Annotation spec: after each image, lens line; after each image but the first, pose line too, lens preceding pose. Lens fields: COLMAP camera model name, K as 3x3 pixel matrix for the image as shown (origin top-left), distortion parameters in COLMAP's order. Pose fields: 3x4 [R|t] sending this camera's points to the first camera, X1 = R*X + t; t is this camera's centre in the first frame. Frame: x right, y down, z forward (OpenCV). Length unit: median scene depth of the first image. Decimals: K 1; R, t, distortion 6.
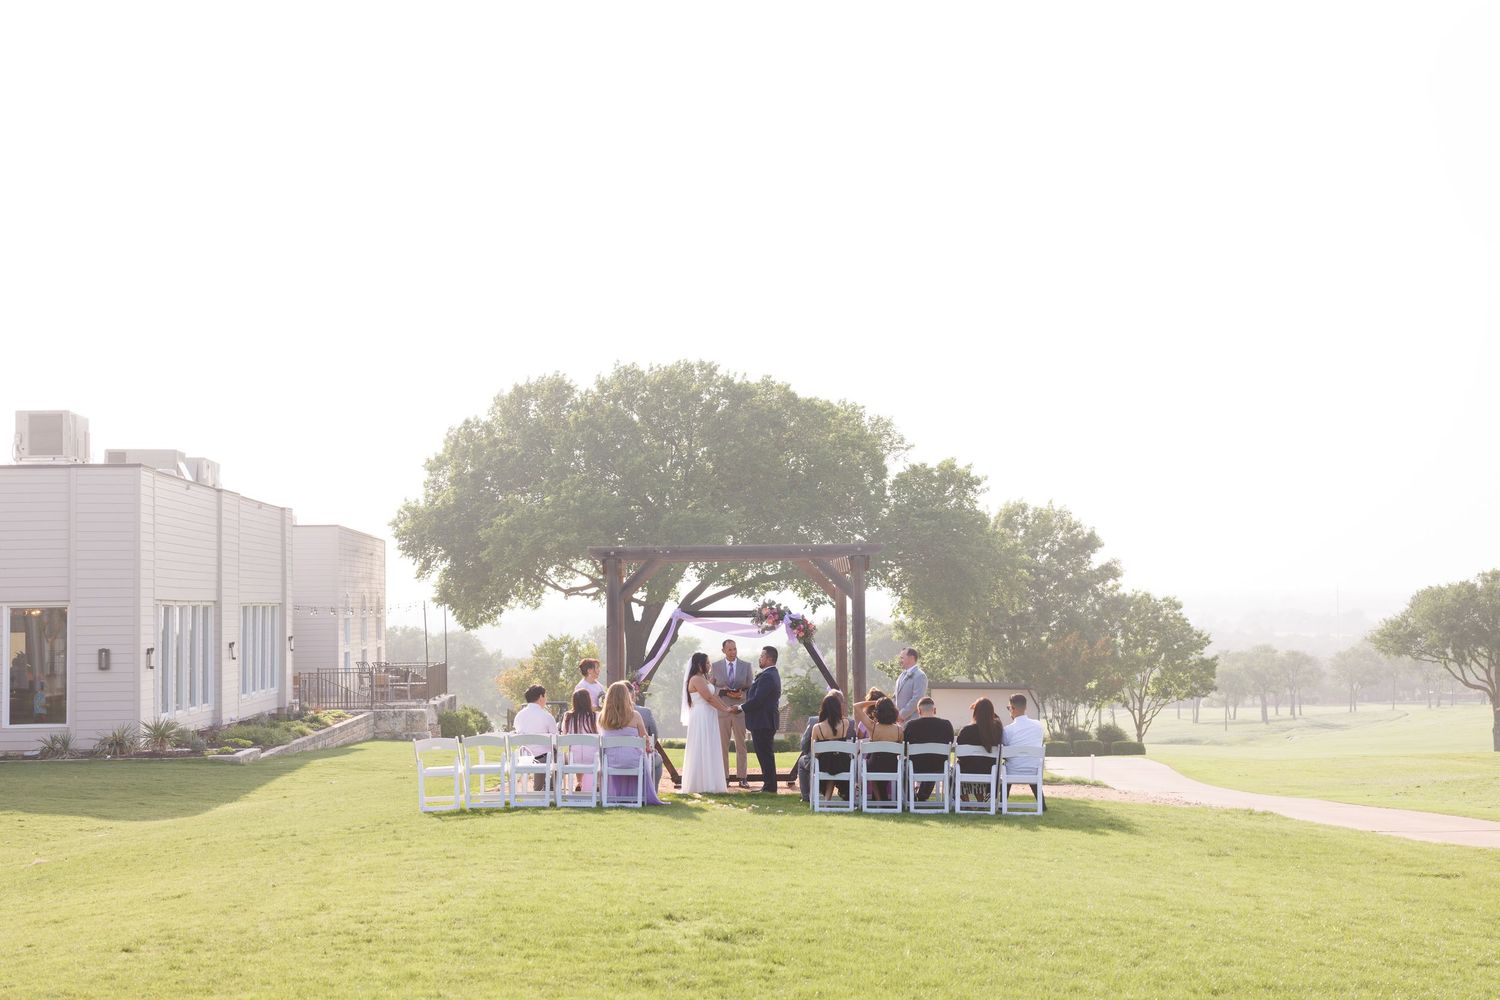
lens RADIAL K [[2158.8, 0, 680.4], [0, 2158.8, 568.2], [0, 0, 1]] dist [0.017306, 0.000000]
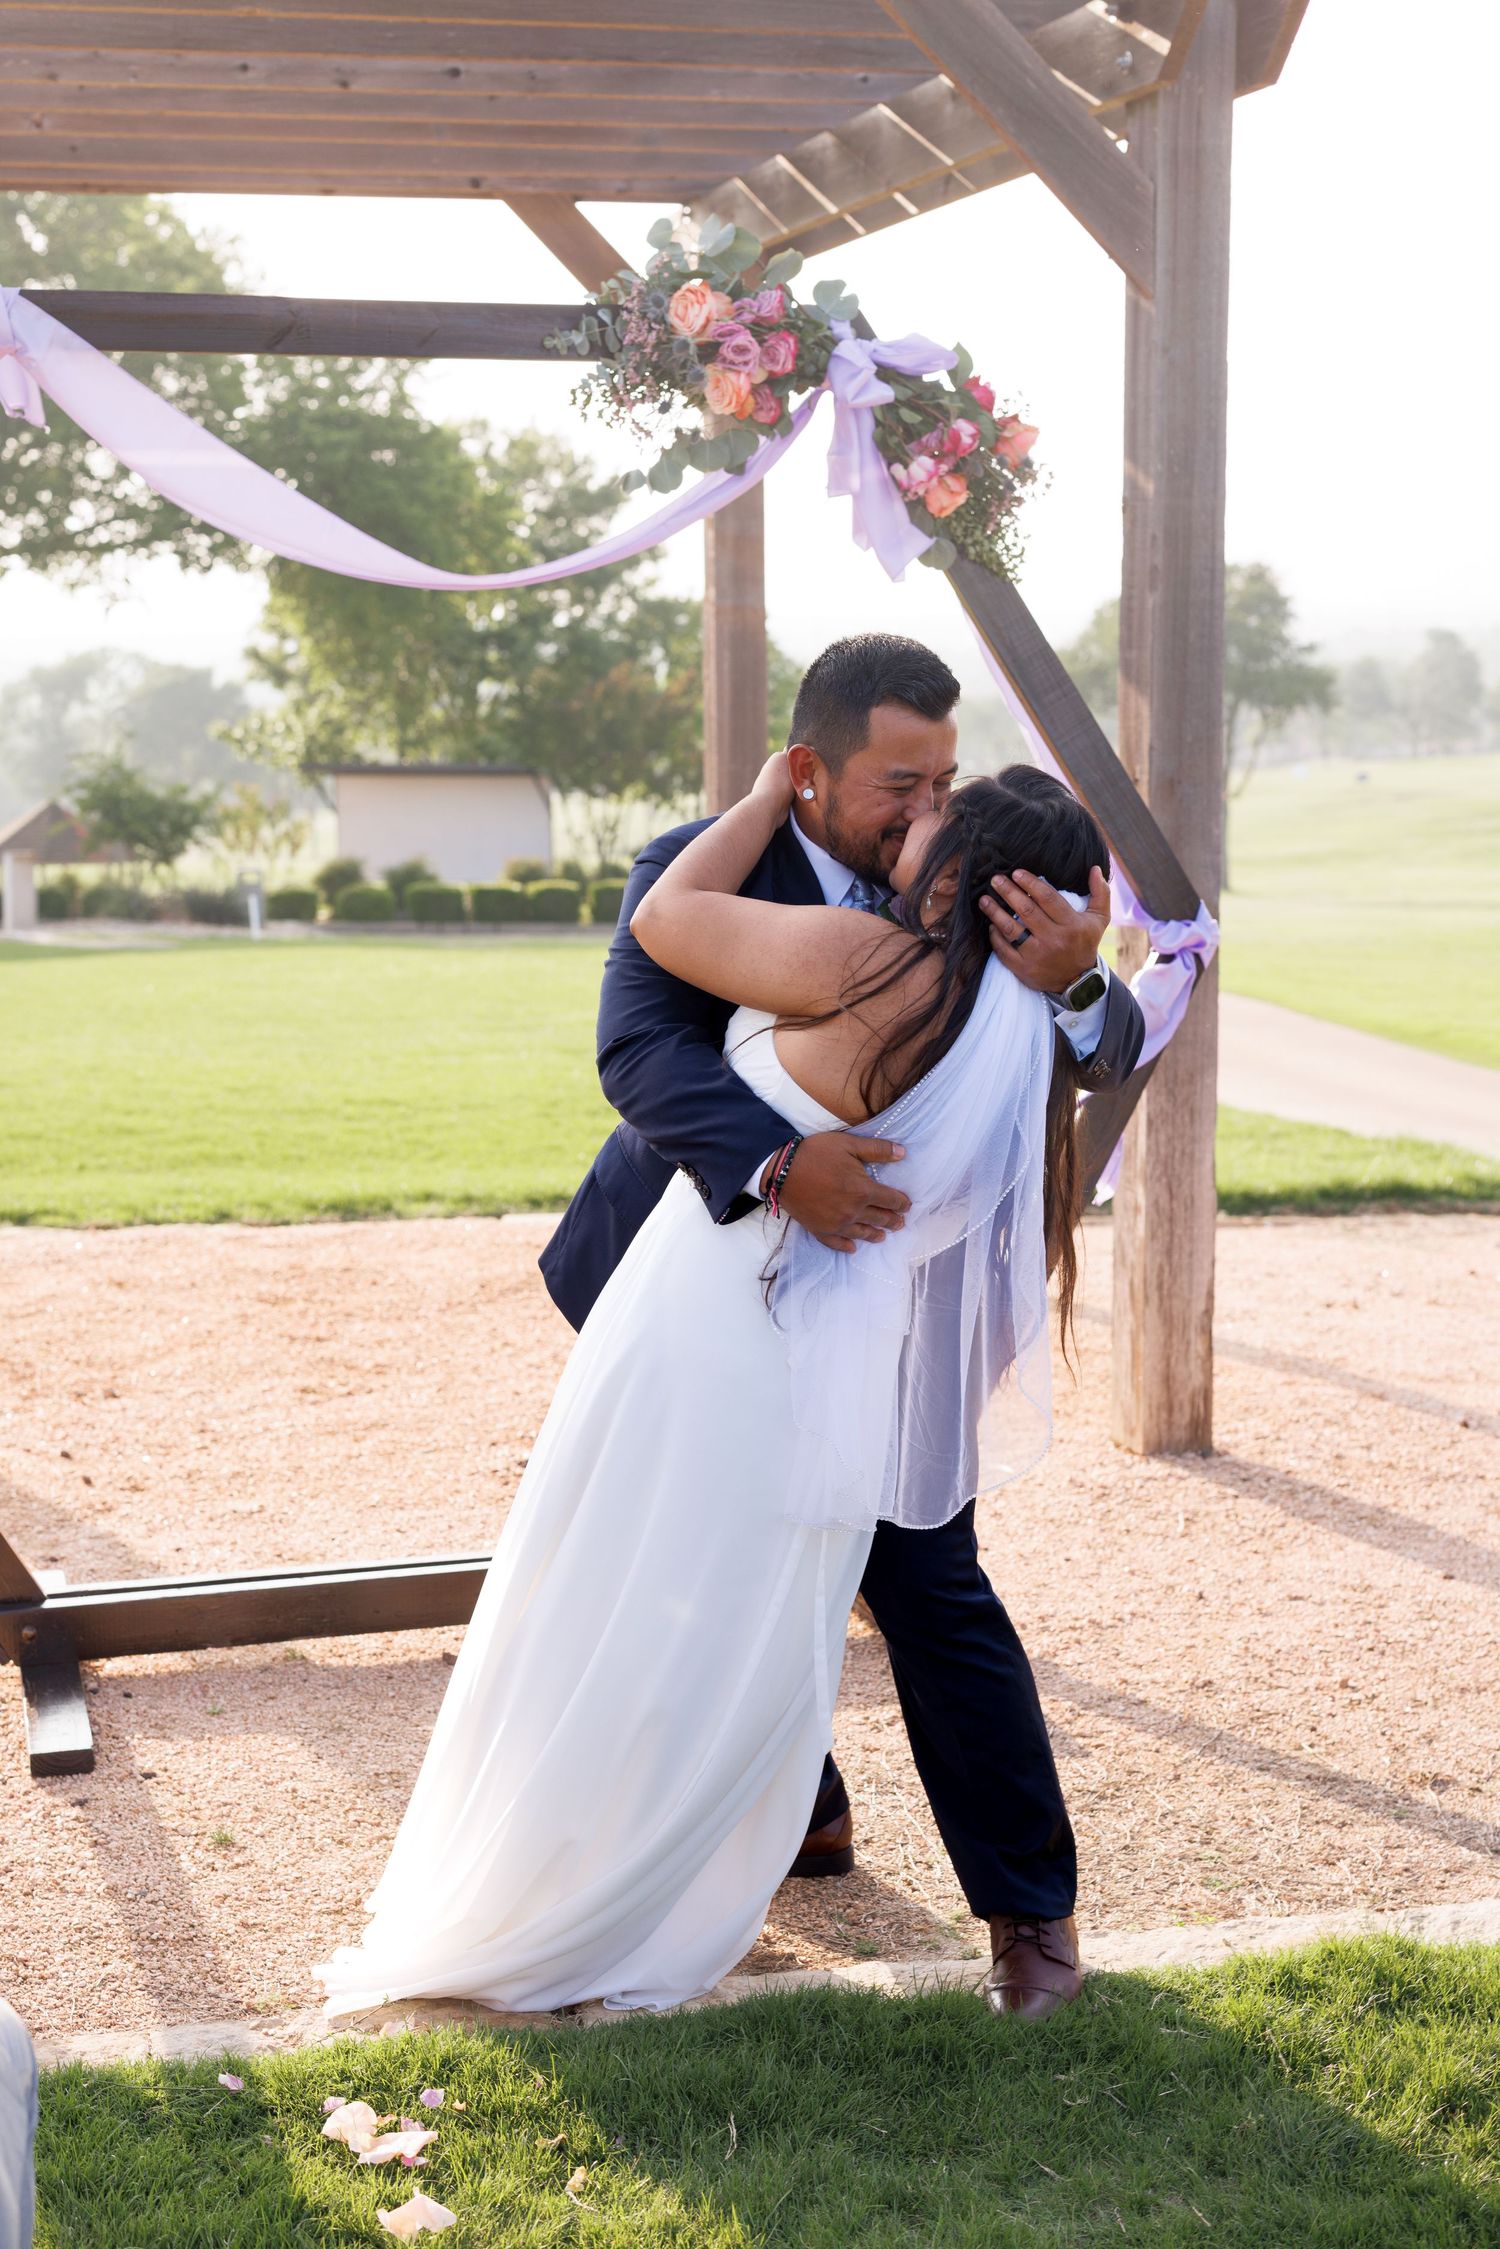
lens RADIAL K [[3236.8, 0, 719.1], [0, 3236.8, 1095.1], [0, 0, 1]] dist [0.017306, 0.000000]
pose [[0.962745, -0.037169, 0.267844, -0.003746], [-0.005242, 0.987756, 0.155916, 0.010416], [-0.270360, -0.151512, 0.950763, 0.232530]]
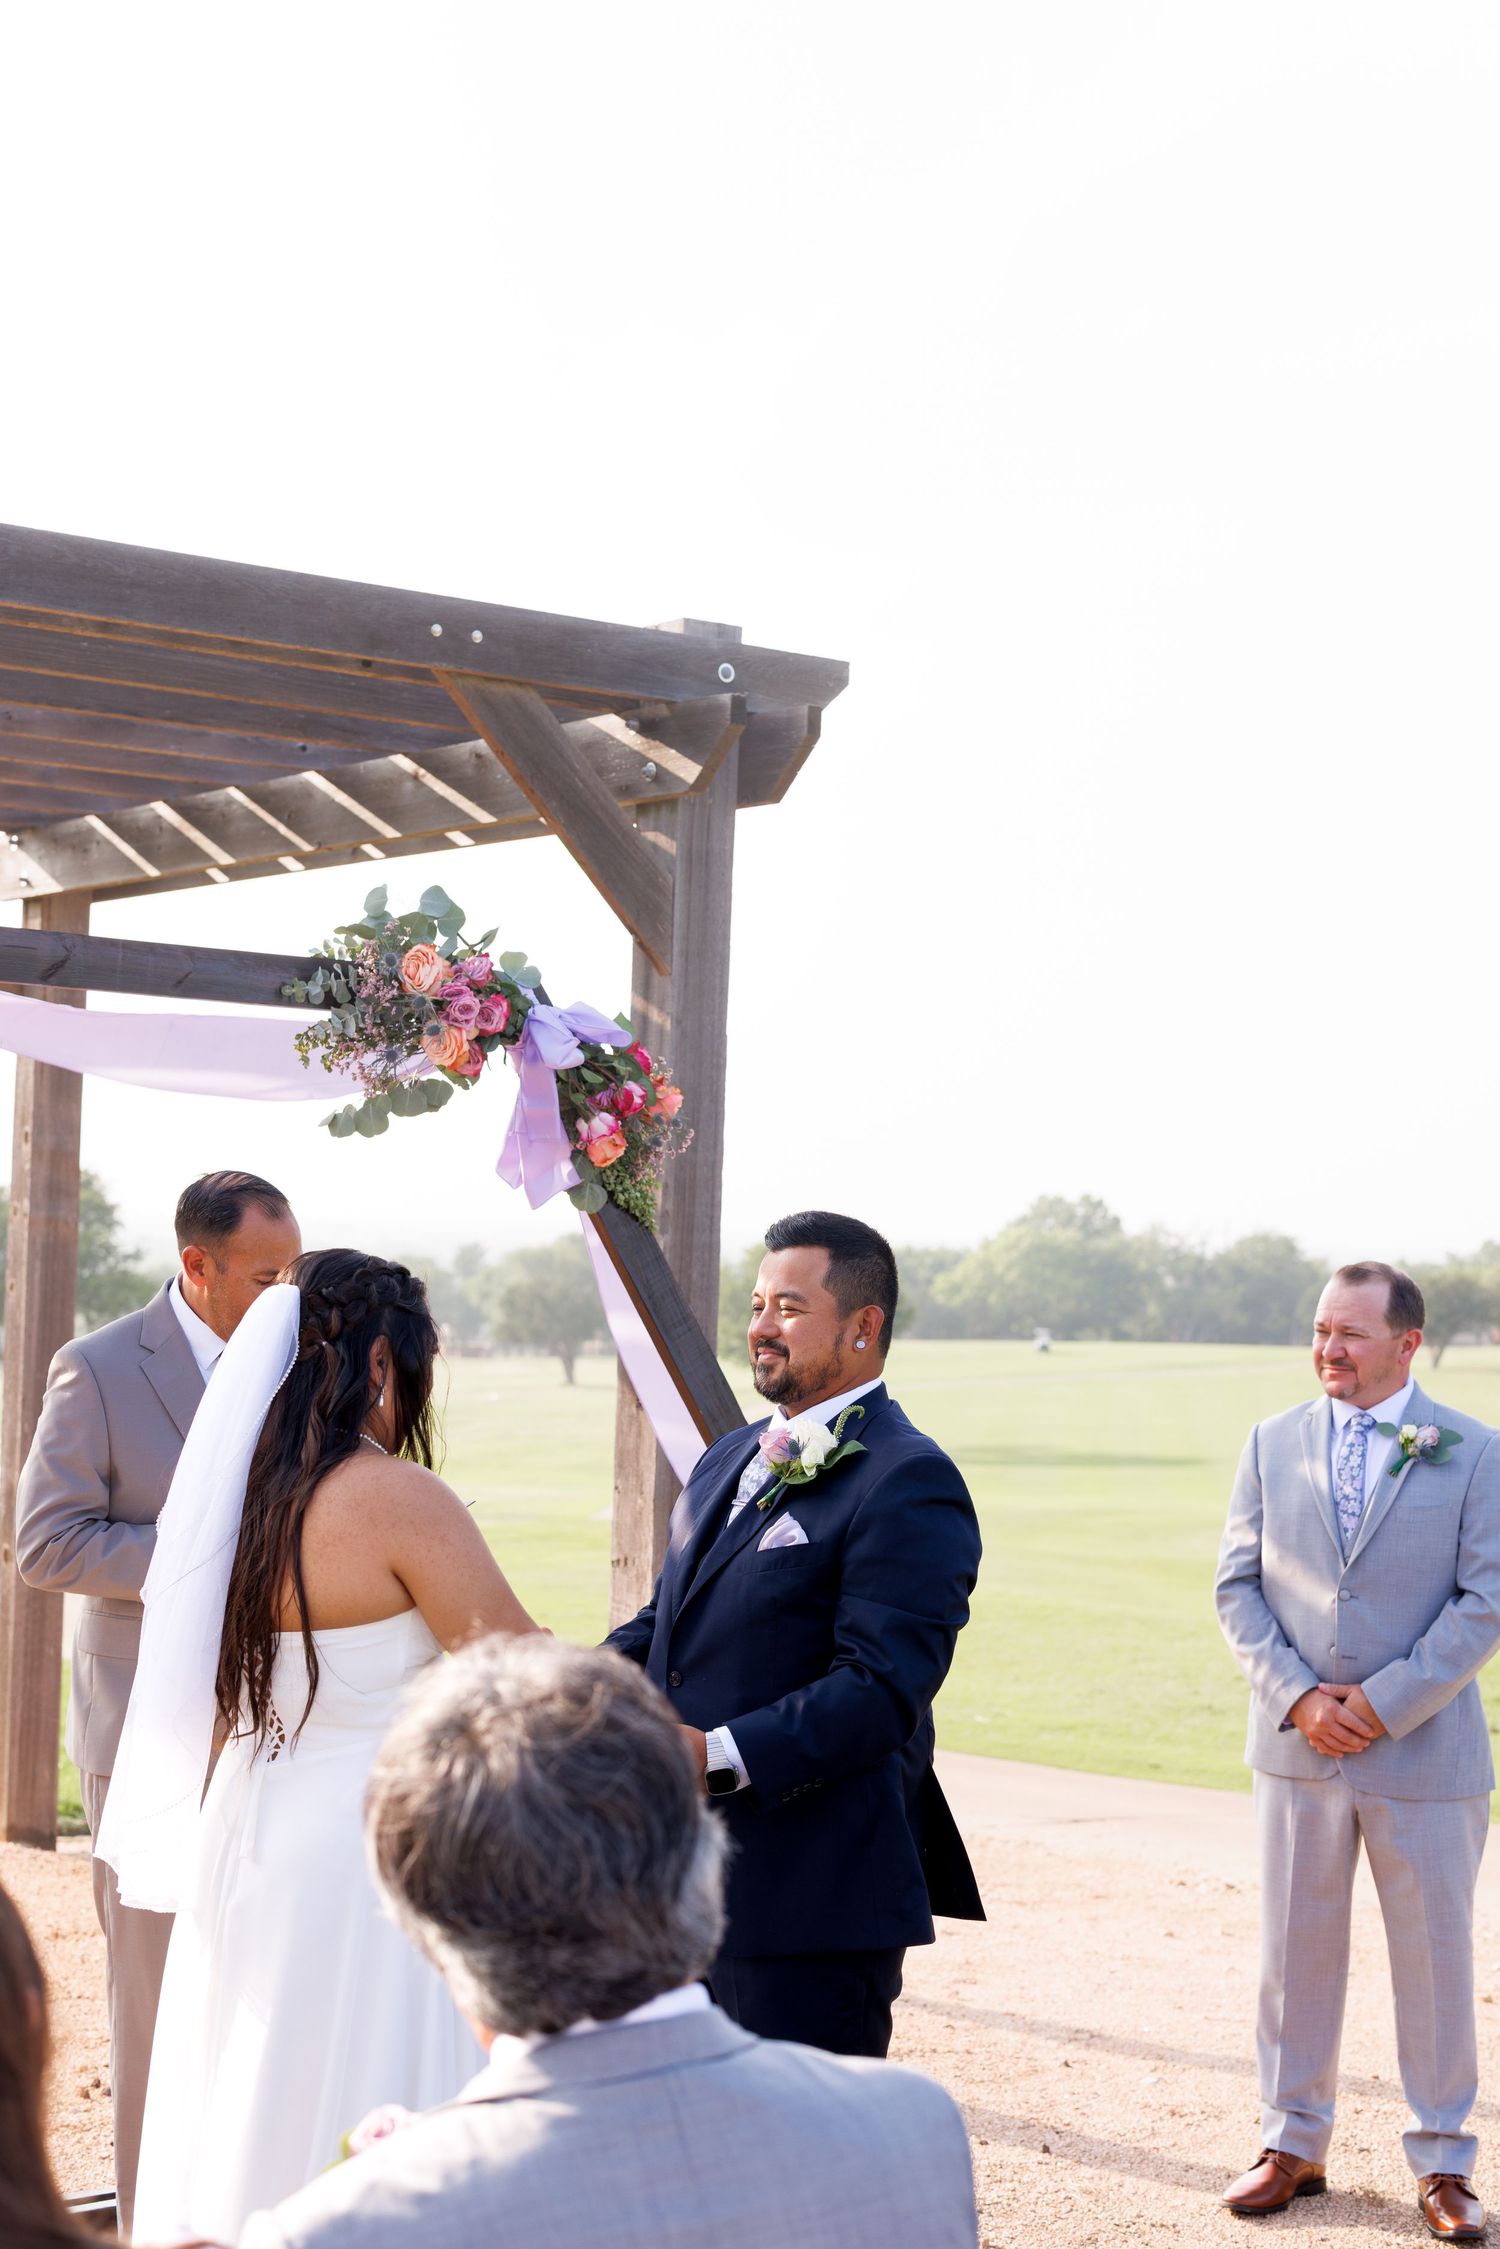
lens RADIAL K [[3236.8, 0, 753.9], [0, 3236.8, 1127.2], [0, 0, 1]] dist [0.017306, 0.000000]
pose [[0.793055, 0.058441, 0.606341, -0.020993], [-0.050060, 0.998273, -0.030742, 0.010249], [-0.607090, -0.005973, 0.794611, 0.235663]]
